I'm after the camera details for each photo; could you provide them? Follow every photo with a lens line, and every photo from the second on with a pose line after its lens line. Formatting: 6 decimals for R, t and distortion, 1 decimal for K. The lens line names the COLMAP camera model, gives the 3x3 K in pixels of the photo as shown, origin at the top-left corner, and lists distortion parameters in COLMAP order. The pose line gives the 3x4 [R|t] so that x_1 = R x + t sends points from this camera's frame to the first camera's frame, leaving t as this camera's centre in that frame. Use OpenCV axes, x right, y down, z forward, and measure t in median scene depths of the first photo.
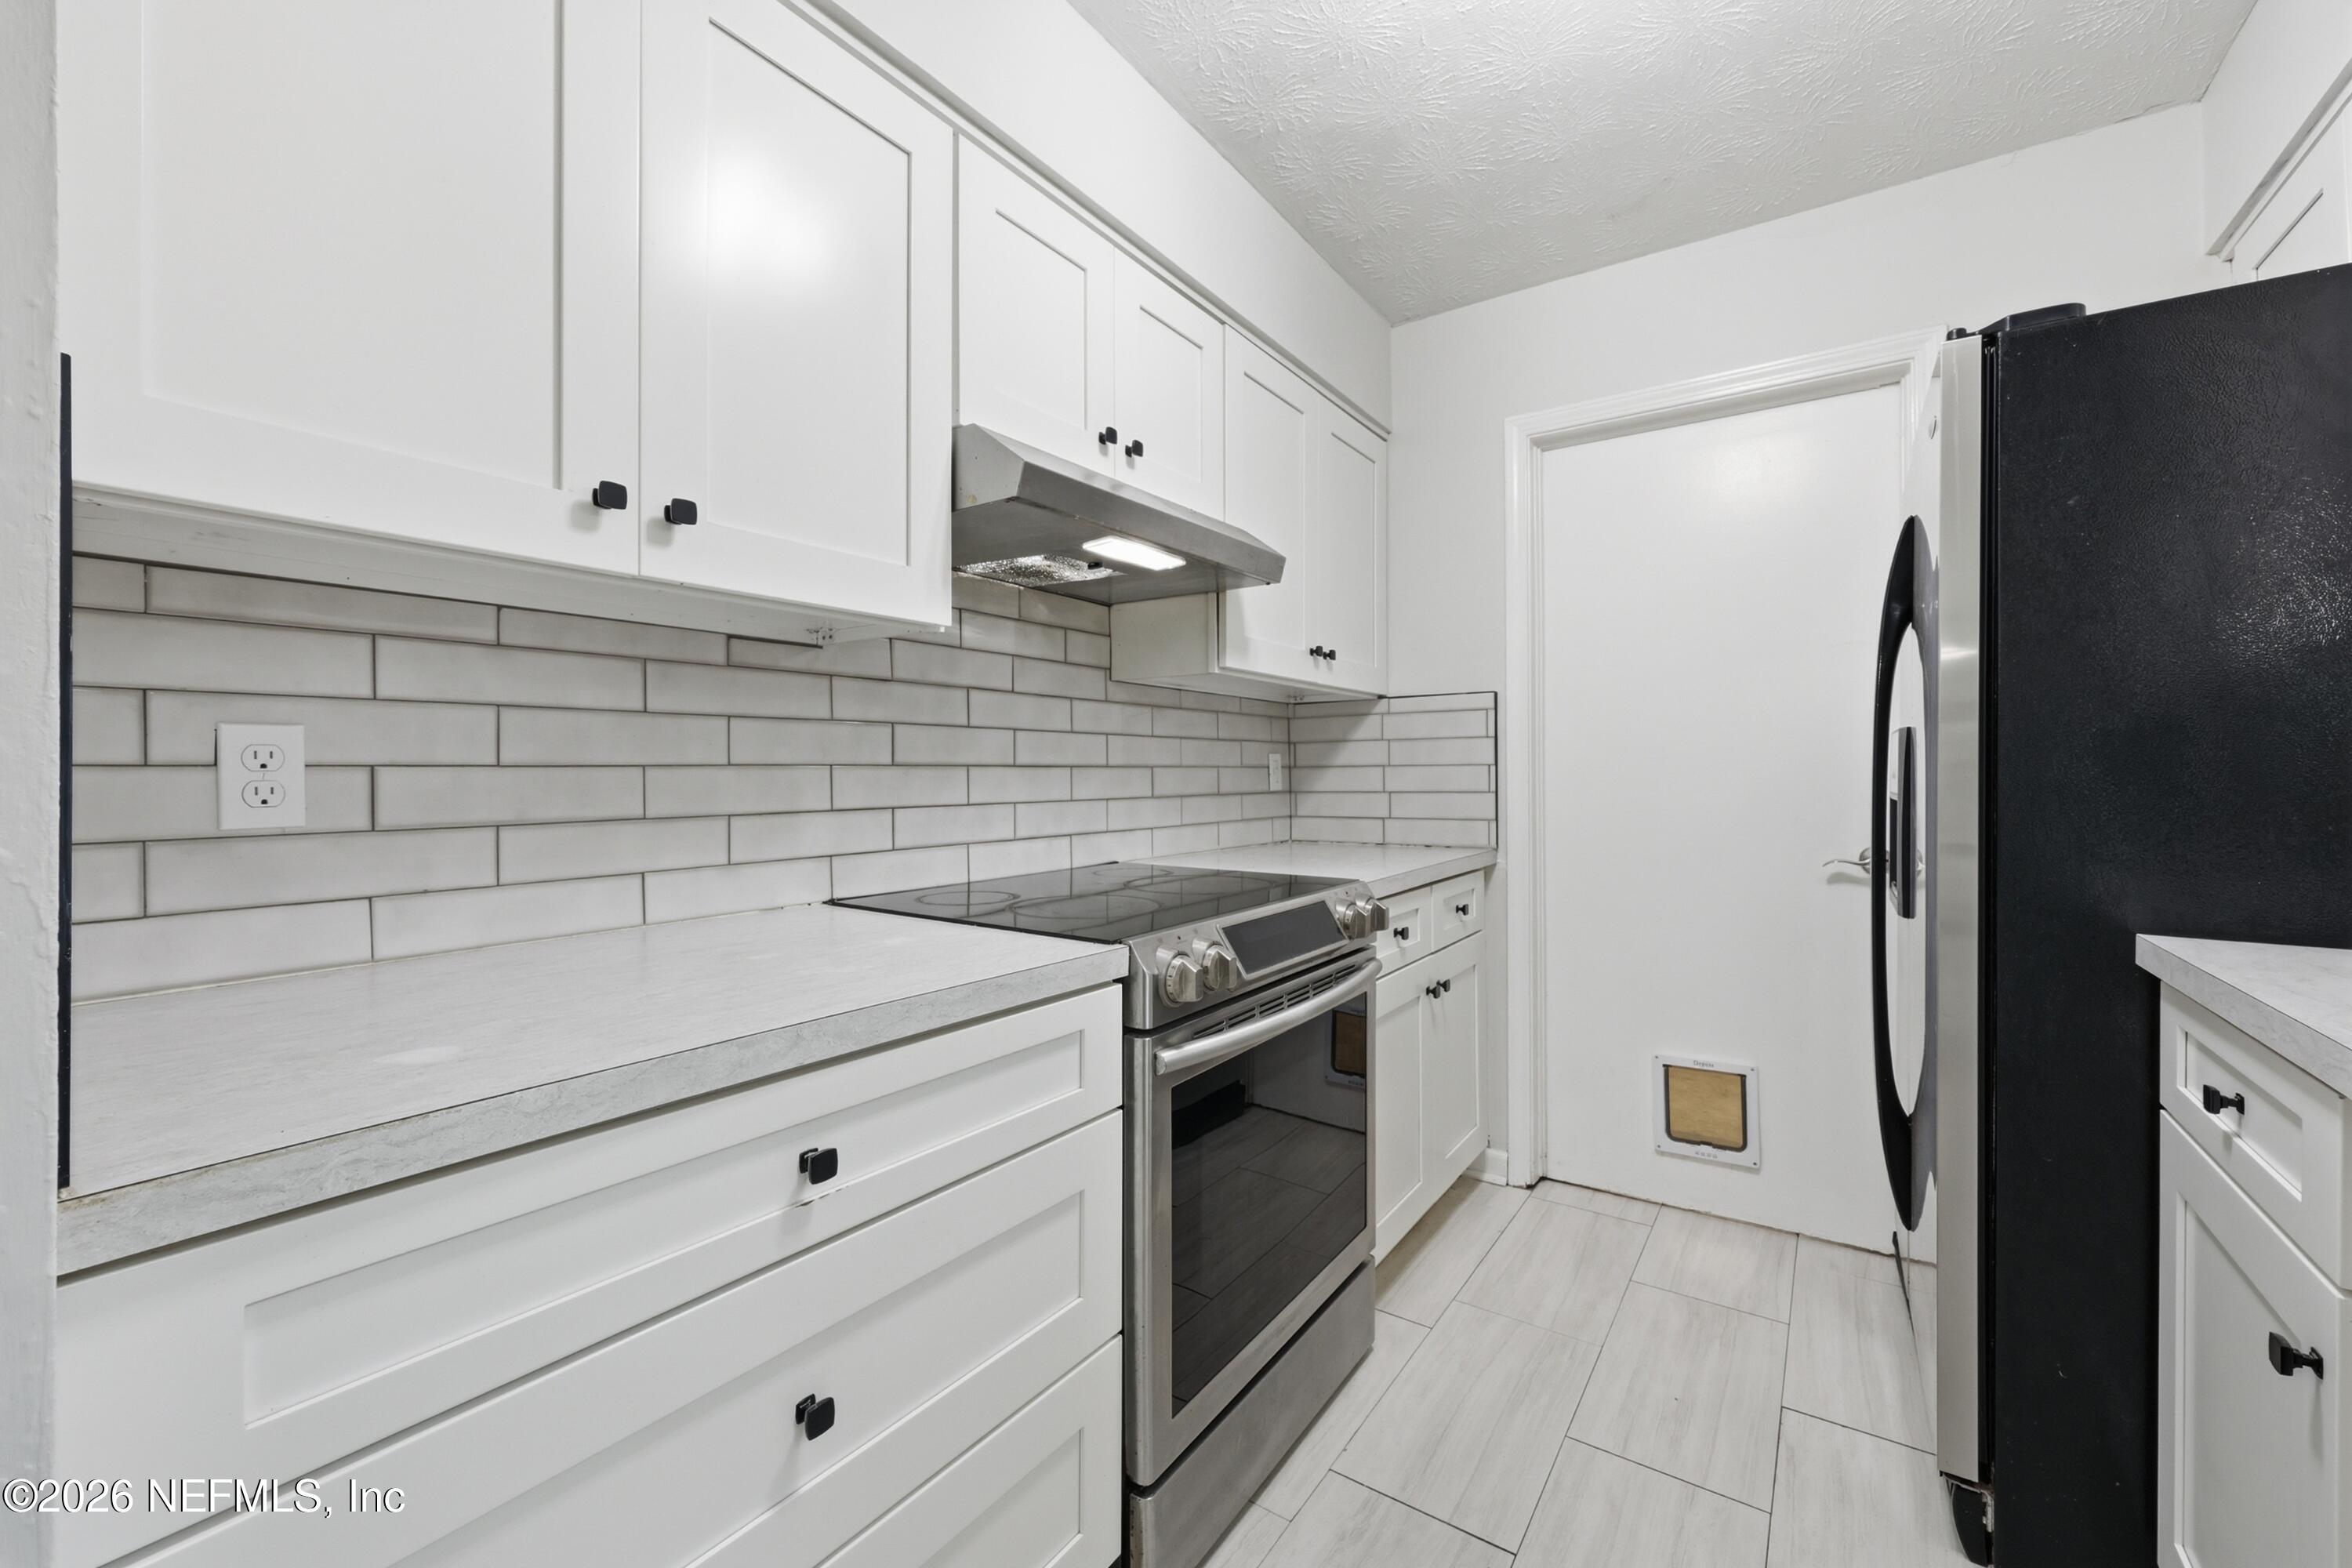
lens RADIAL K [[960.4, 0, 1176.3], [0, 960.4, 775.1], [0, 0, 1]] dist [-0.000785, 0.000093]
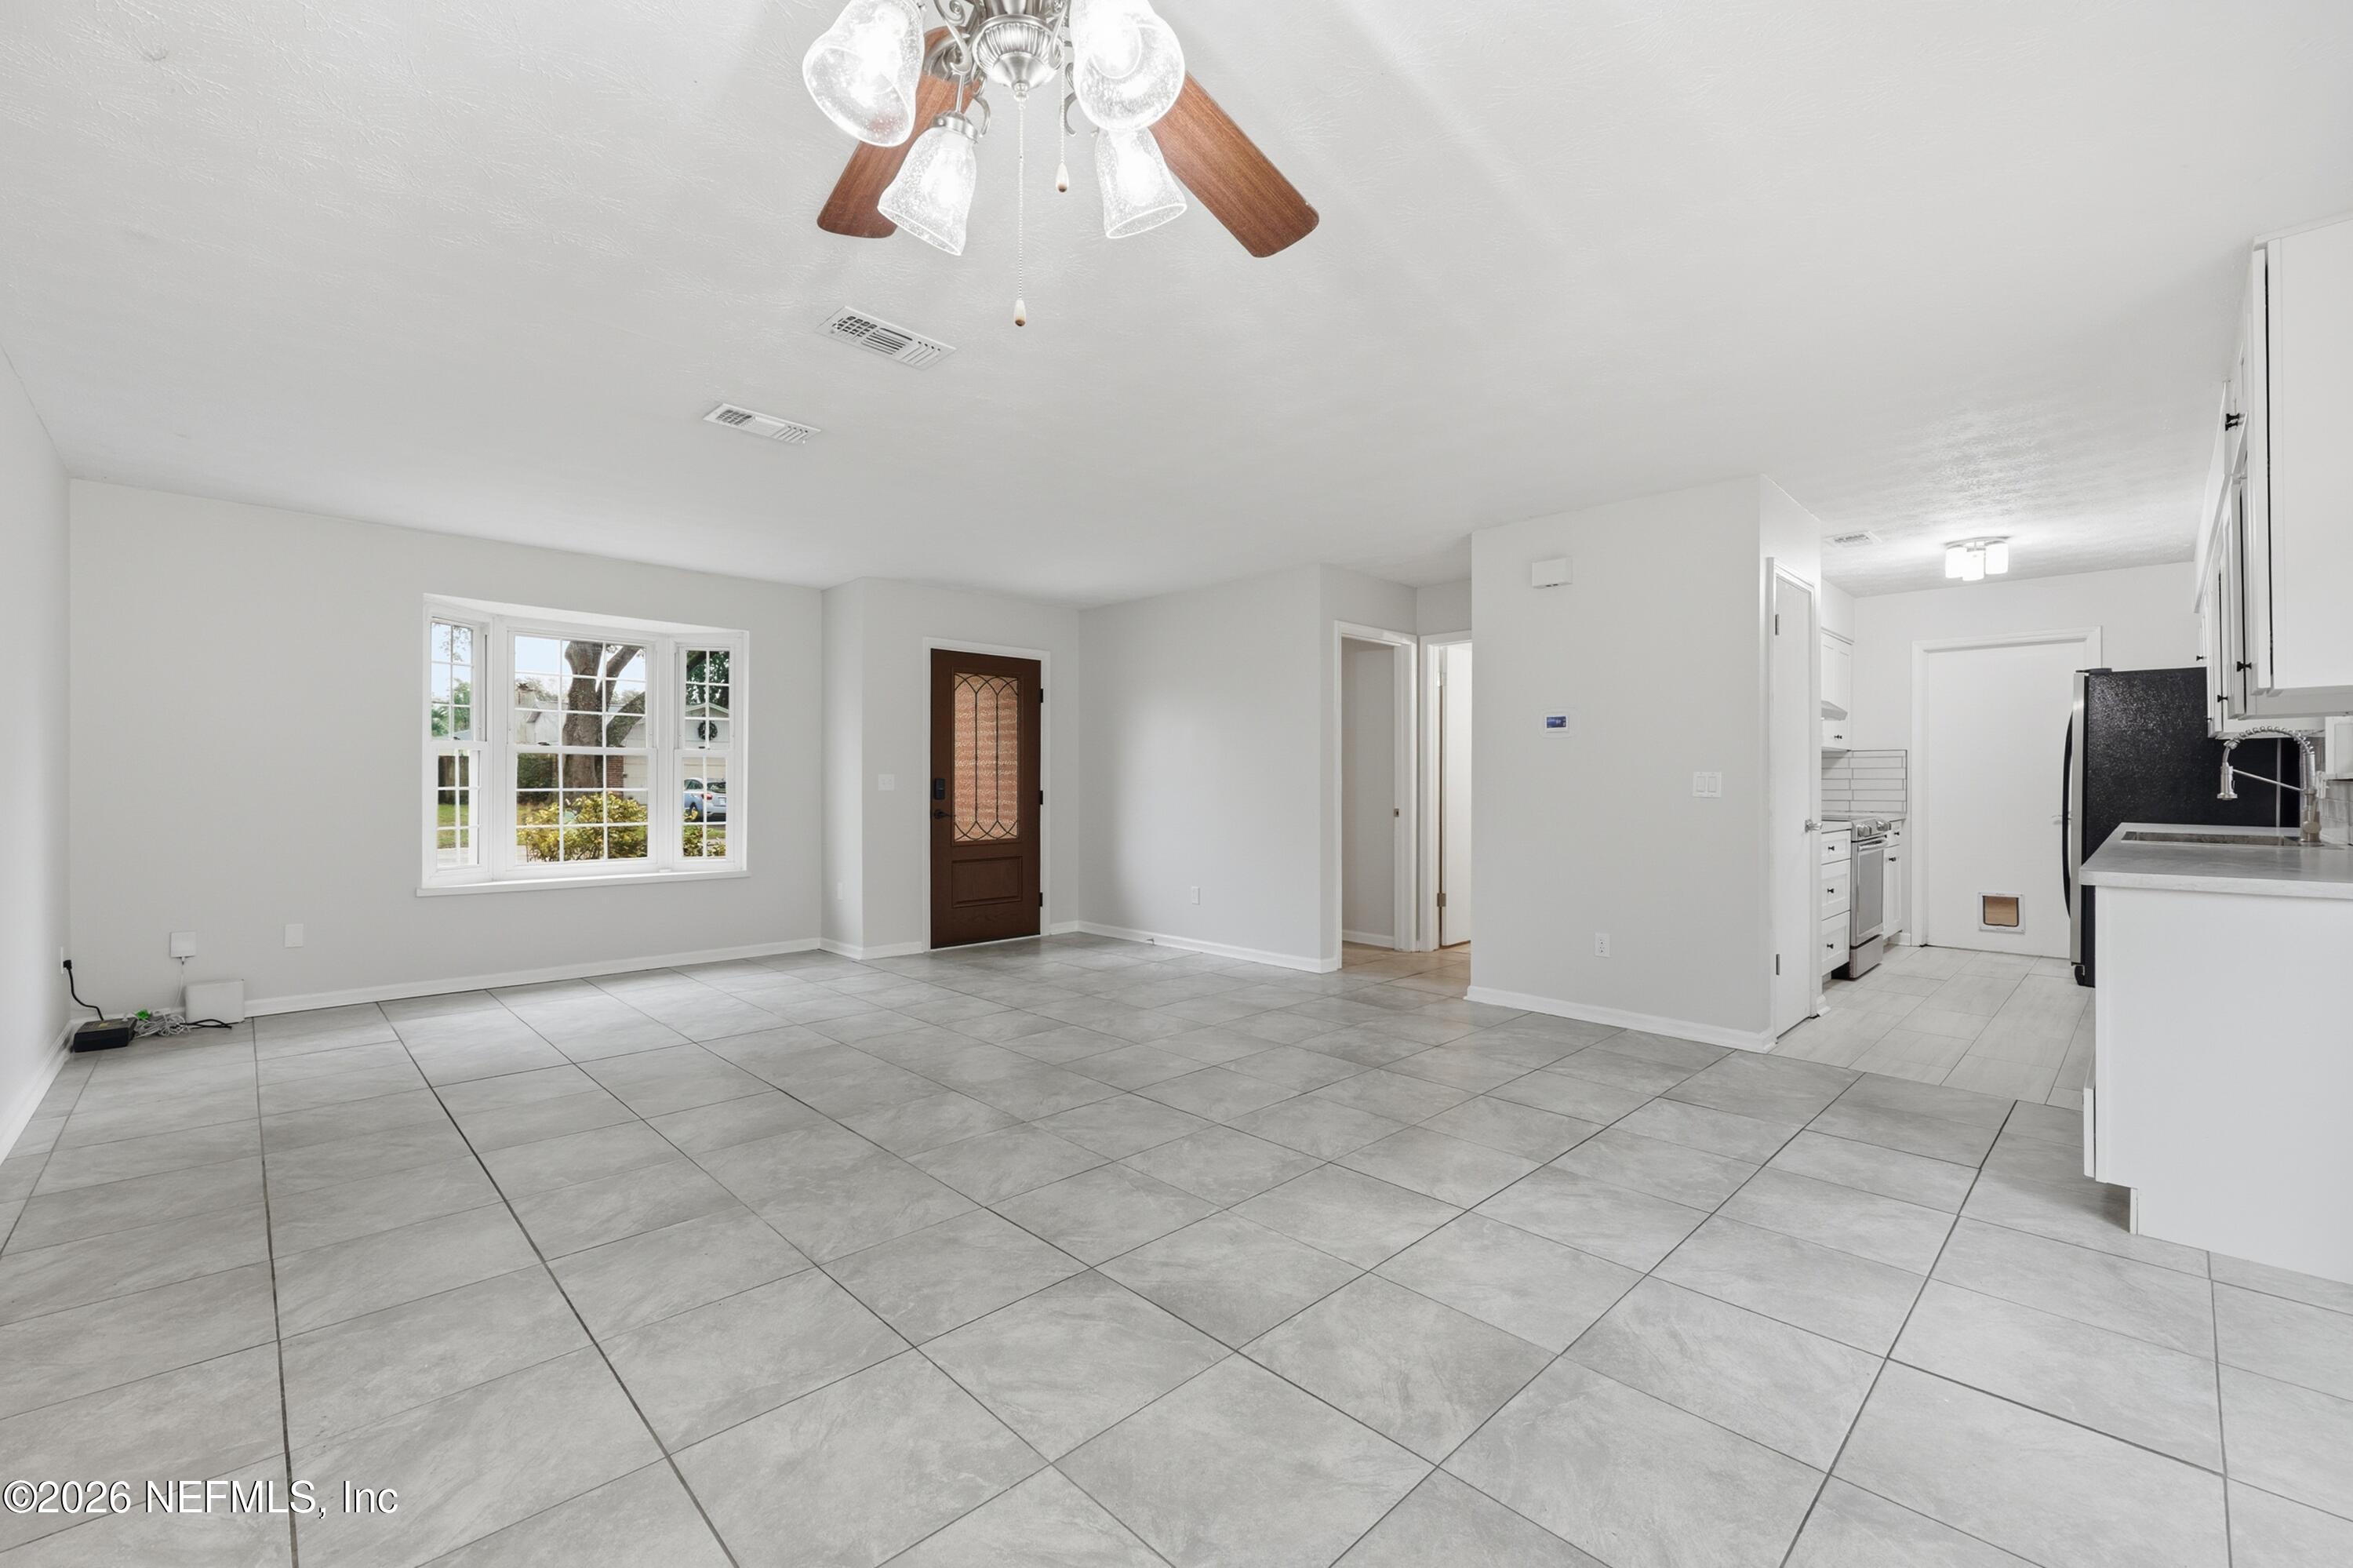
lens RADIAL K [[960.8, 0, 1183.0], [0, 960.8, 777.1], [0, 0, 1]] dist [-0.000785, 0.000093]
pose [[0.979940, 0.001126, -0.199291, -1.037264], [-0.001970, 0.999990, -0.004036, -0.001364], [0.199284, 0.004347, 0.979932, -1.873119]]
